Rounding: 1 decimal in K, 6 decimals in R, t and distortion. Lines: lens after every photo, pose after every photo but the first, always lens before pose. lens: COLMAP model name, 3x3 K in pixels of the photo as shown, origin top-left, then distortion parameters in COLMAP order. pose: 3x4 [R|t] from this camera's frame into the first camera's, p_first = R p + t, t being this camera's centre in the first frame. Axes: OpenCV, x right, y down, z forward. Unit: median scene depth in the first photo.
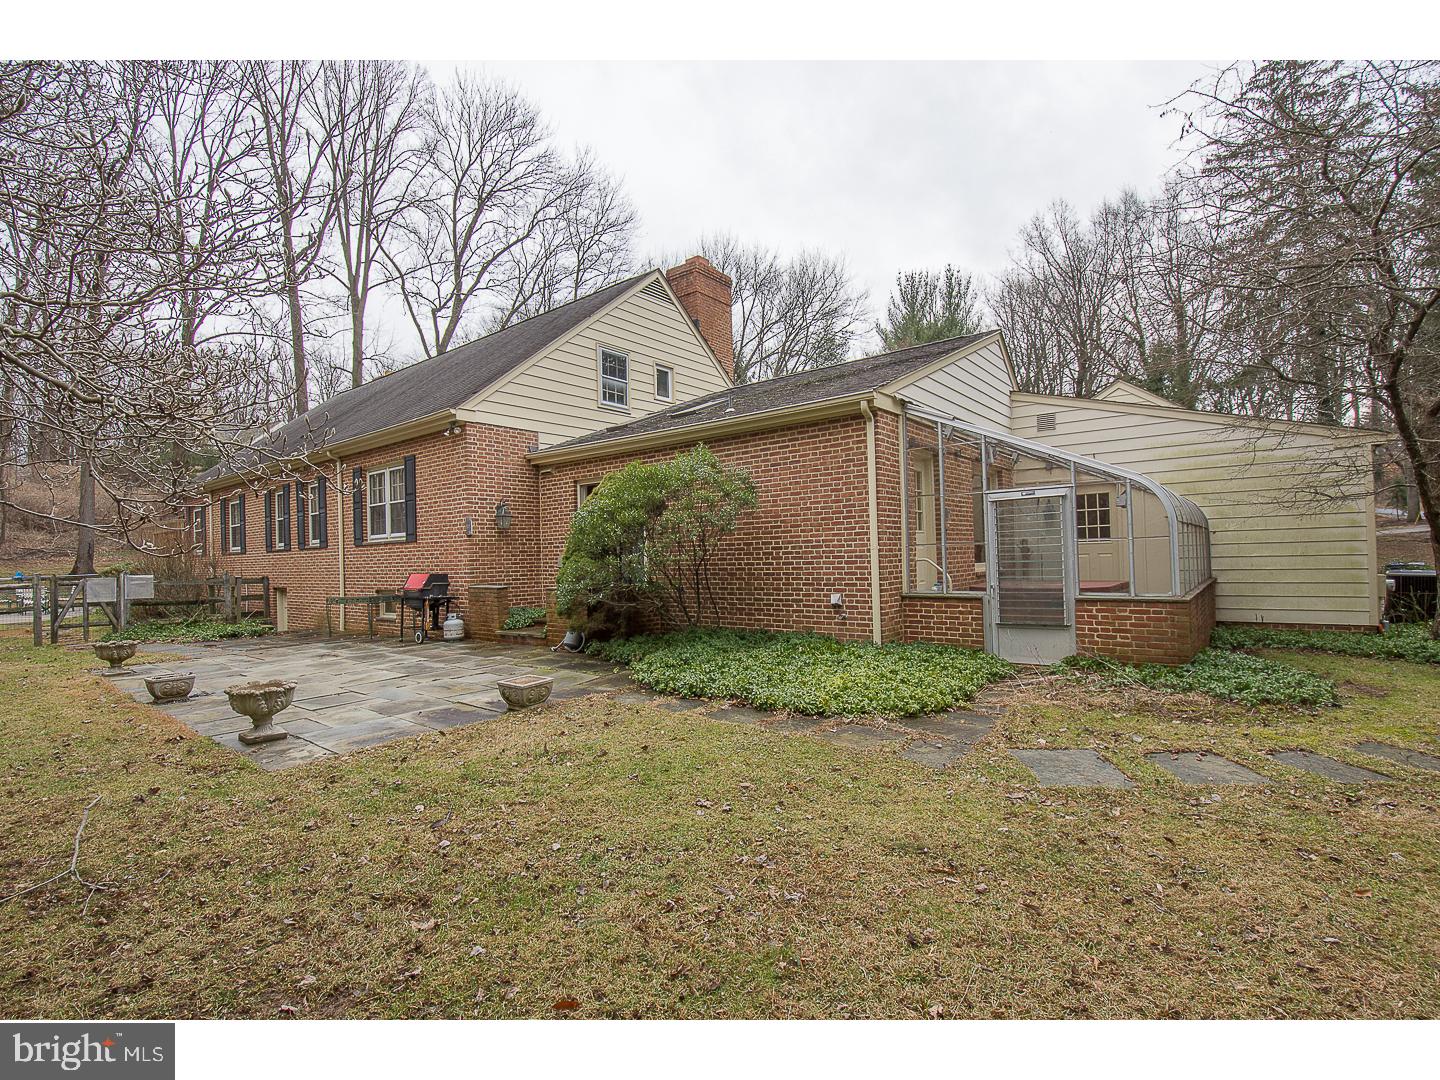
lens RADIAL K [[691.8, 0, 720.6], [0, 691.8, 542.9], [0, 0, 1]] dist [-0.026250, -0.000915]
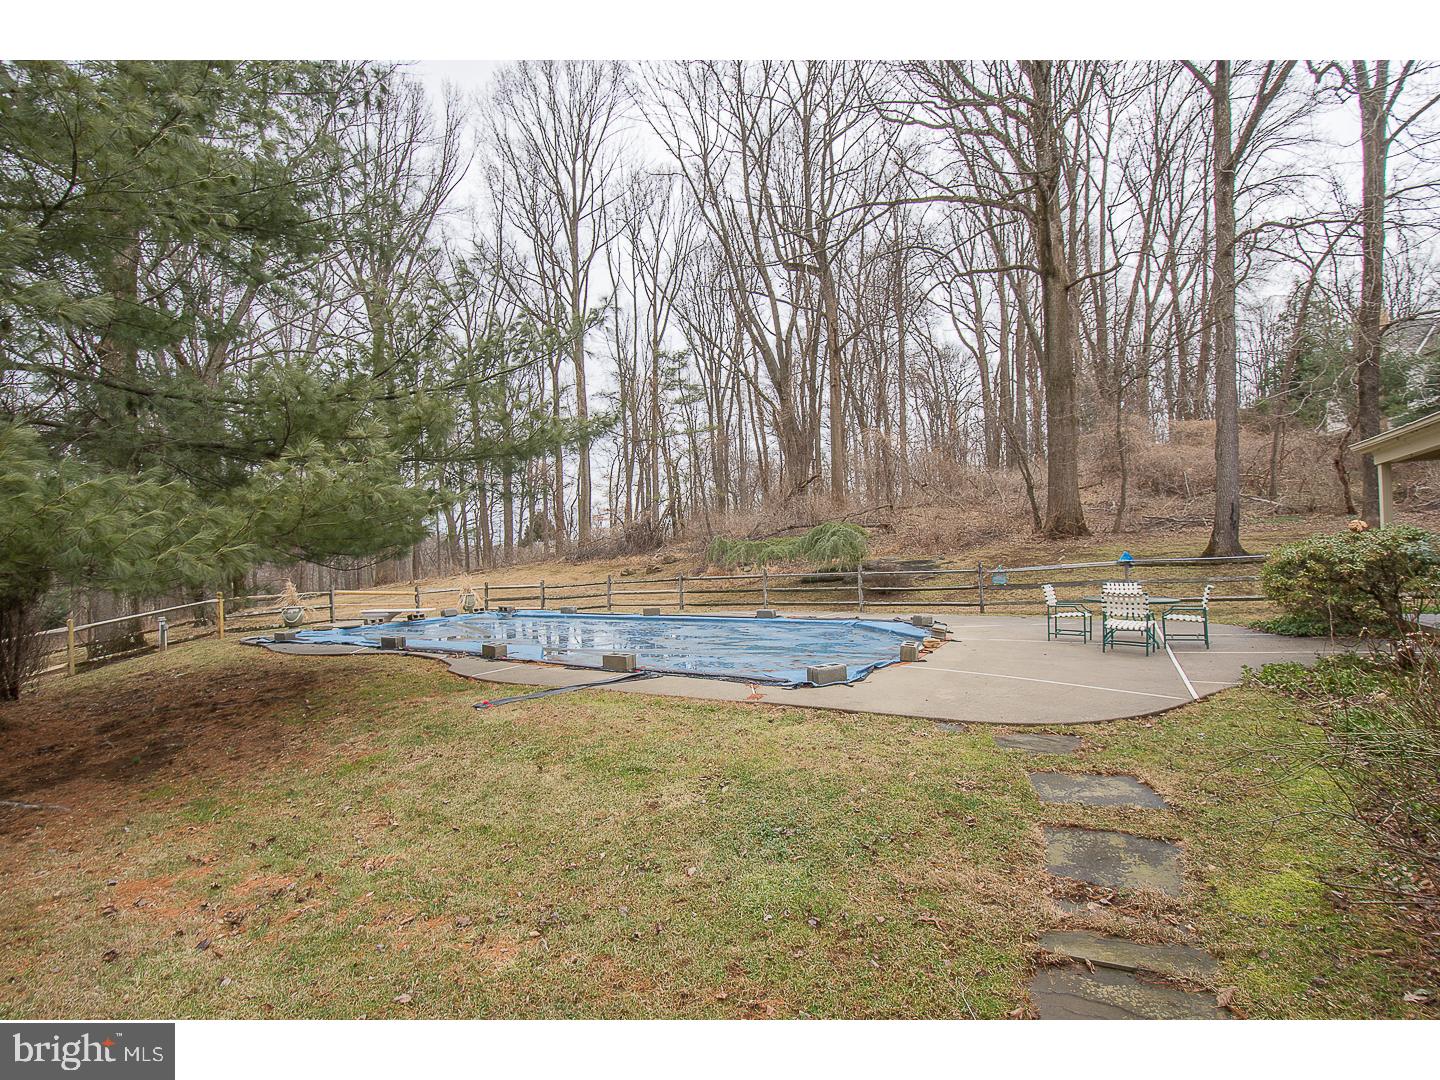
lens RADIAL K [[691.8, 0, 720.3], [0, 691.8, 542.6], [0, 0, 1]] dist [-0.026250, -0.000915]
pose [[0.179749, 0.002070, -0.983710, -0.365137], [0.036584, 0.999292, 0.008787, 0.012237], [0.983032, -0.037567, 0.179546, 0.383881]]
